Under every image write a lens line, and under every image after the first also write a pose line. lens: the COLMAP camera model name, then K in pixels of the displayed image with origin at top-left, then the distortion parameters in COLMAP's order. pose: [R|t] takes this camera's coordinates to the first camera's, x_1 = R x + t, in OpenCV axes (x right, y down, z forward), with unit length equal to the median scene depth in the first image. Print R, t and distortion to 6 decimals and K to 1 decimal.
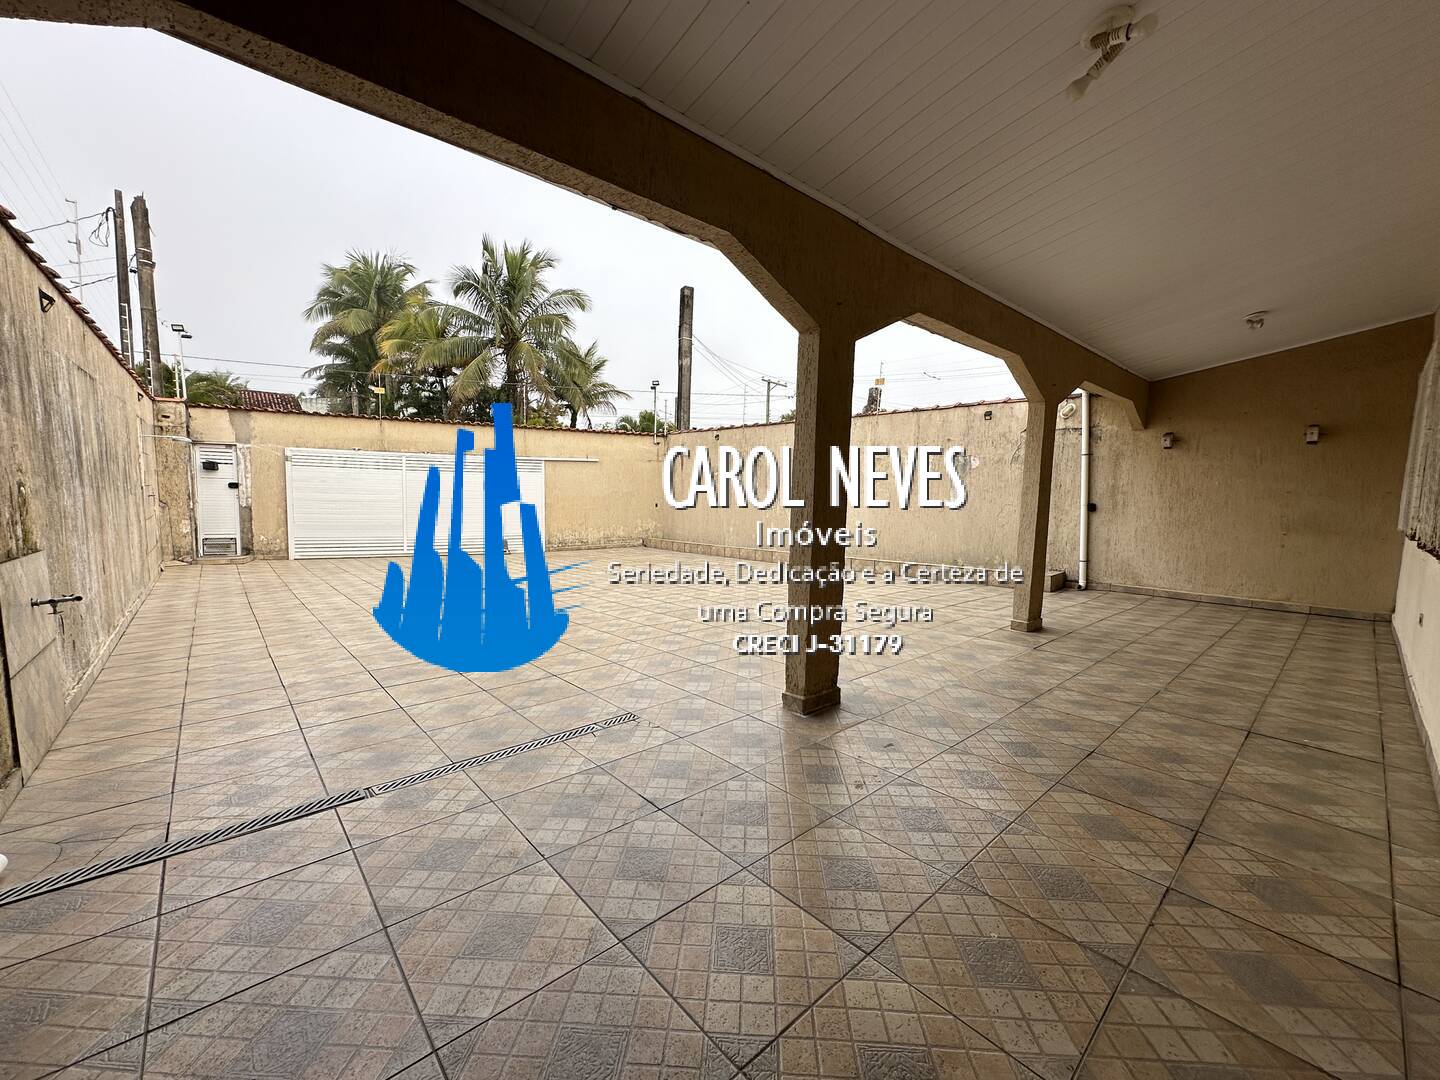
lens RADIAL K [[571.7, 0, 723.0], [0, 571.7, 539.4], [0, 0, 1]] dist [-0.003654, 0.001092]
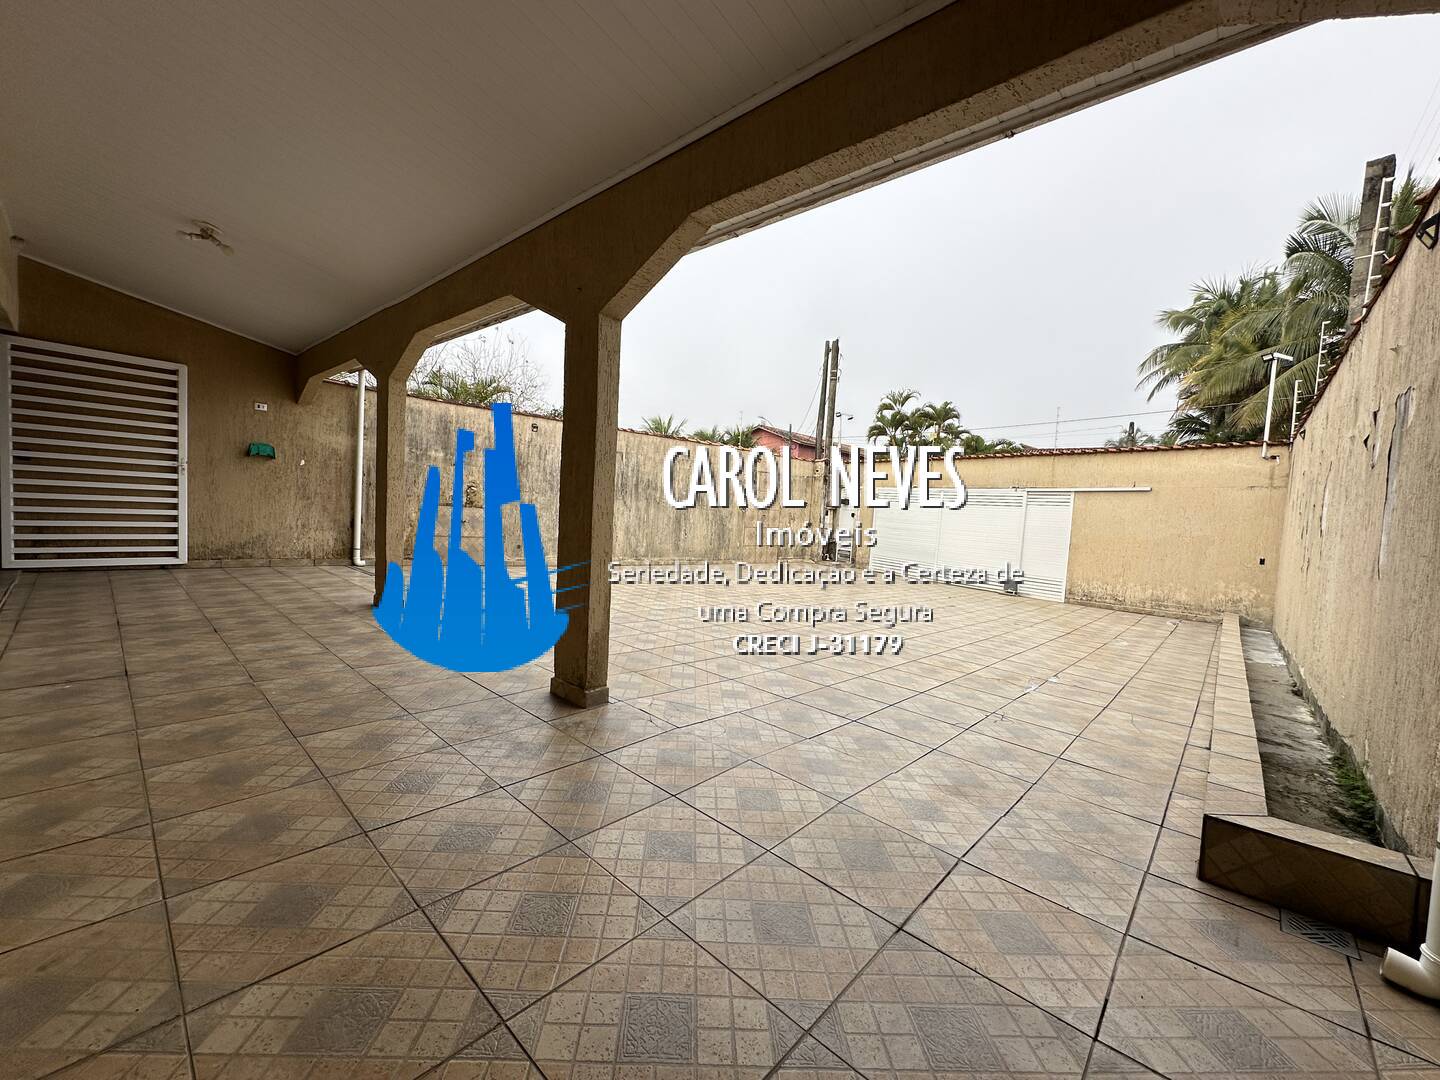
lens RADIAL K [[571.7, 0, 718.9], [0, 571.7, 539.4], [0, 0, 1]] dist [-0.003654, 0.001092]
pose [[0.102990, 0.041986, -0.993796, 0.544329], [-0.146048, 0.988919, 0.026644, -0.021786], [0.983902, 0.142397, 0.107981, 0.507545]]
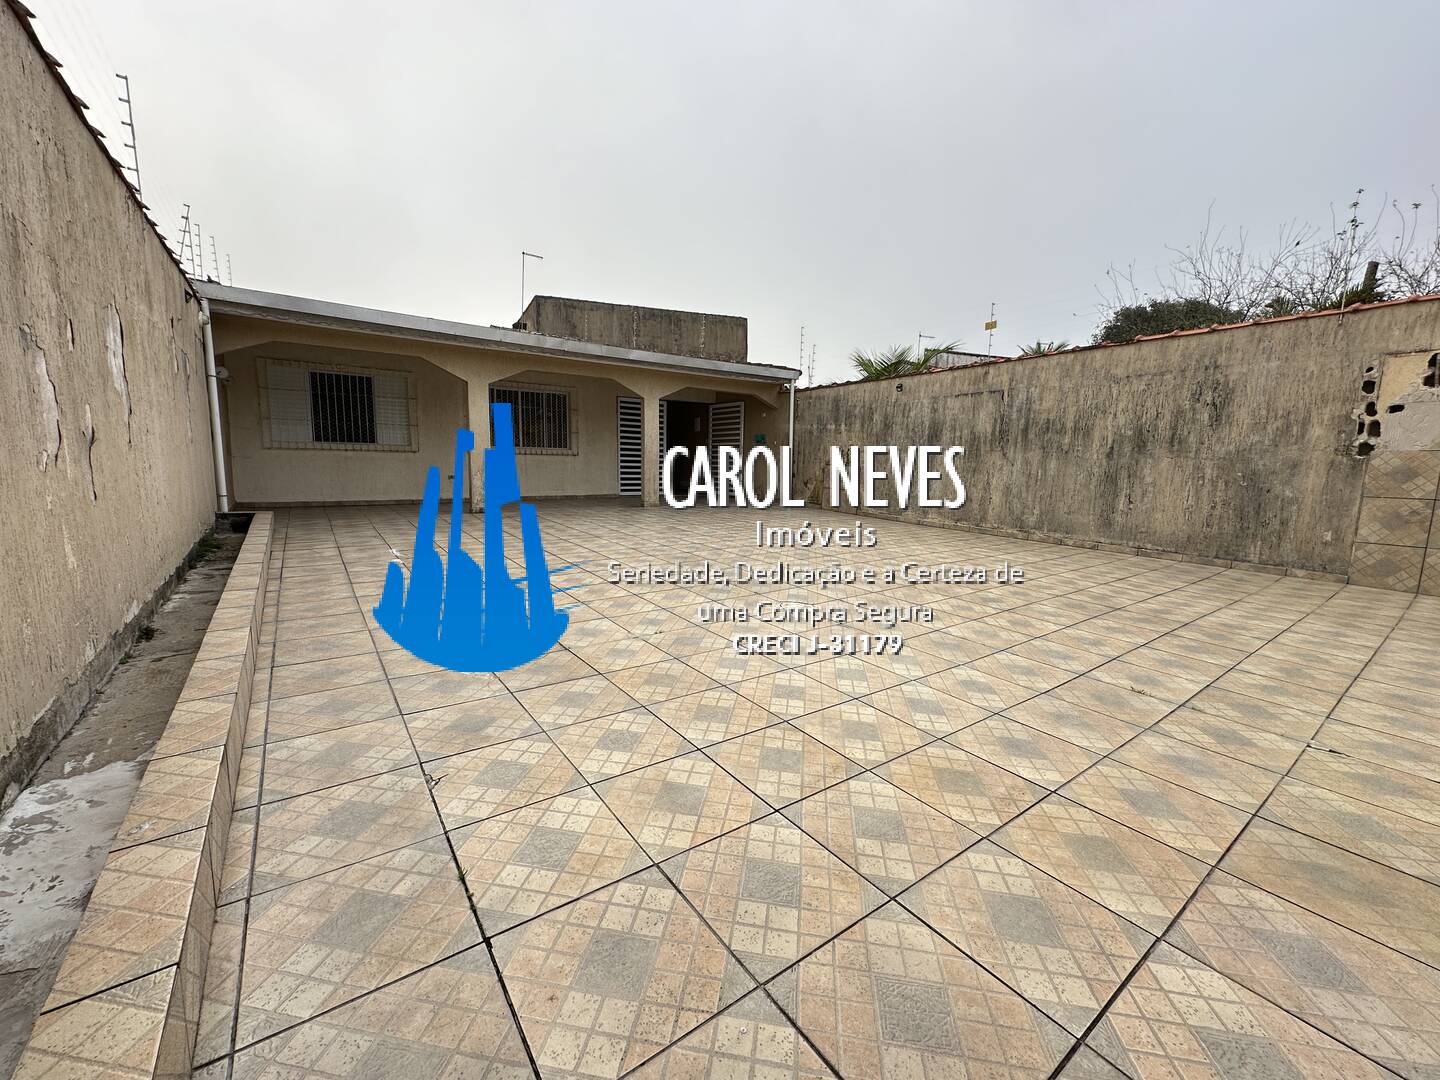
lens RADIAL K [[571.7, 0, 719.5], [0, 571.7, 542.2], [0, 0, 1]] dist [-0.003654, 0.001092]
pose [[-0.993726, -0.052021, 0.099007, -0.175902], [-0.028539, 0.973882, 0.225254, -0.082980], [-0.108139, 0.221015, -0.969256, 1.270521]]
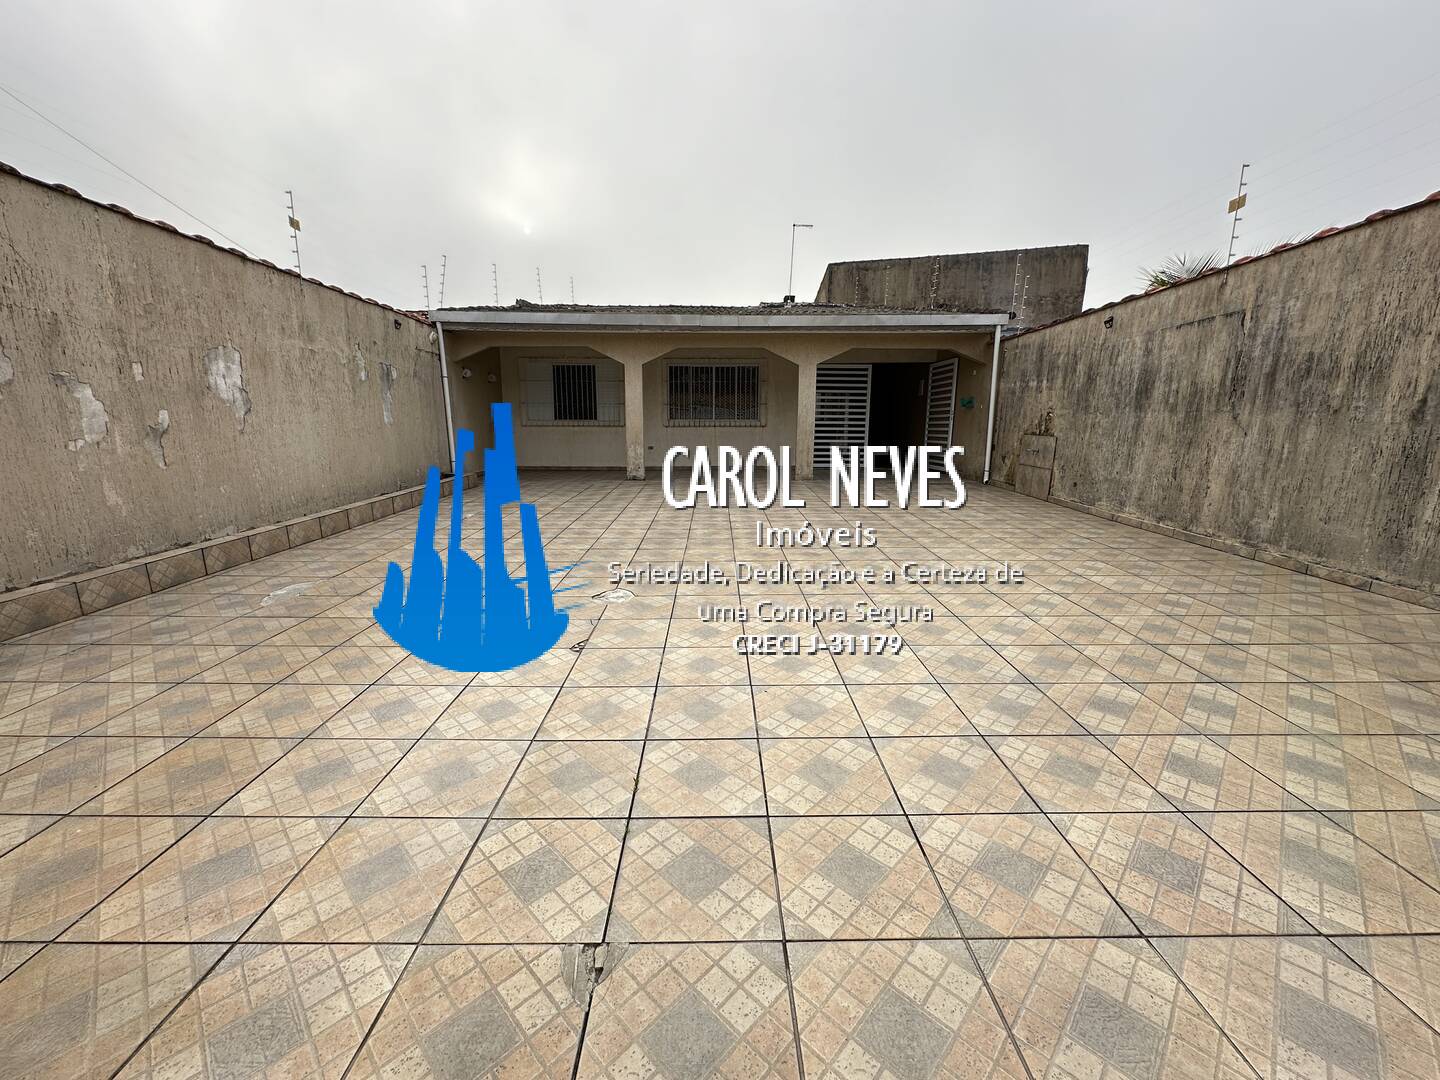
lens RADIAL K [[571.7, 0, 719.8], [0, 571.7, 541.1], [0, 0, 1]] dist [-0.003654, 0.001092]
pose [[-0.747682, -0.152173, 0.646386, -0.481819], [0.040251, 0.961215, 0.272848, -0.083100], [-0.662836, 0.230021, -0.712558, 1.096356]]
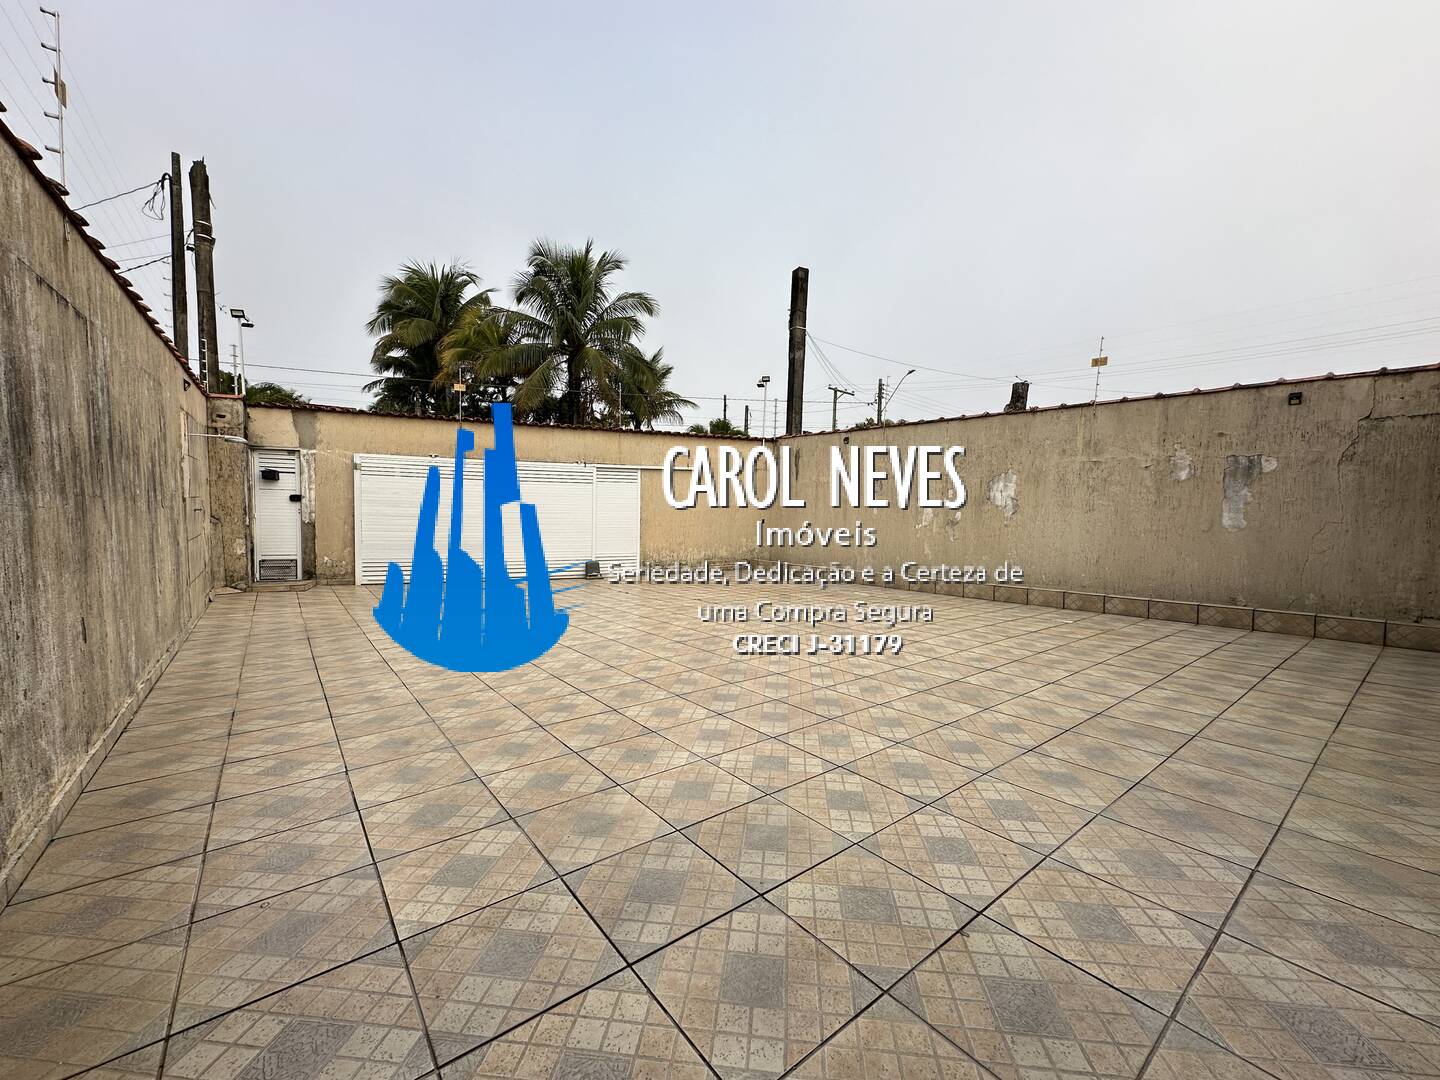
lens RADIAL K [[571.7, 0, 721.4], [0, 571.7, 540.5], [0, 0, 1]] dist [-0.003654, 0.001092]
pose [[0.997869, 0.003756, -0.065138, -0.162879], [-0.005327, 0.999699, -0.023969, -0.013585], [0.065028, 0.024265, 0.997588, 0.187524]]
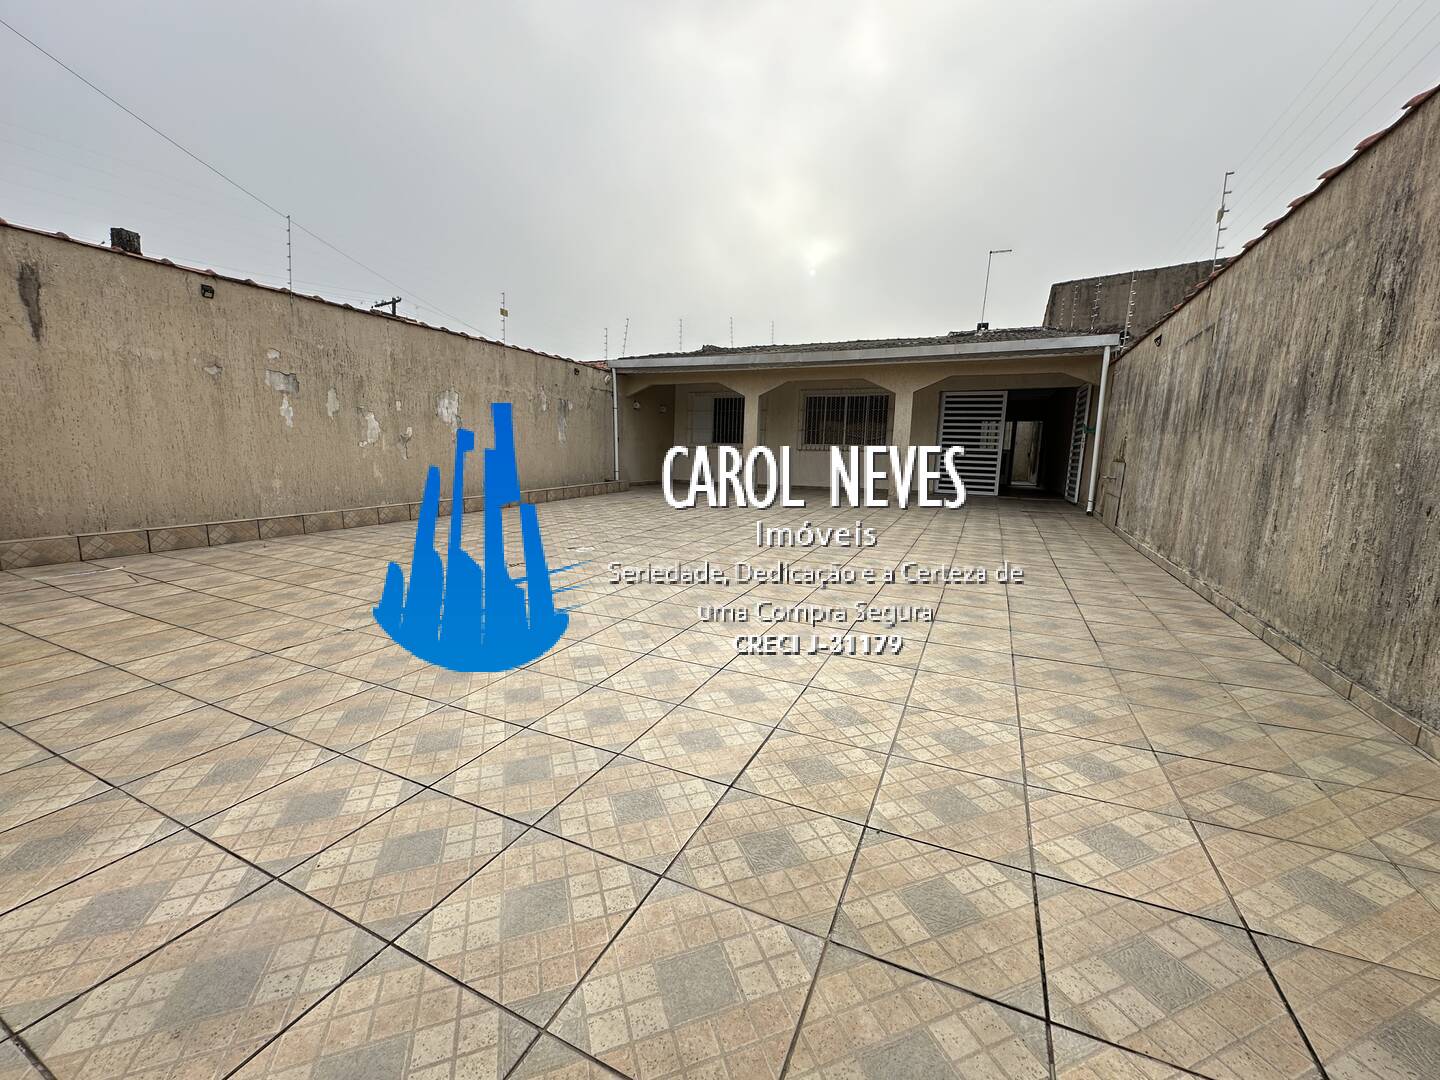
lens RADIAL K [[571.7, 0, 718.8], [0, 571.7, 539.4], [0, 0, 1]] dist [-0.003654, 0.001092]
pose [[-0.387280, -0.165966, 0.906901, -0.752187], [0.046494, 0.978897, 0.198996, -0.063112], [-0.920789, 0.119232, -0.371390, 0.965379]]
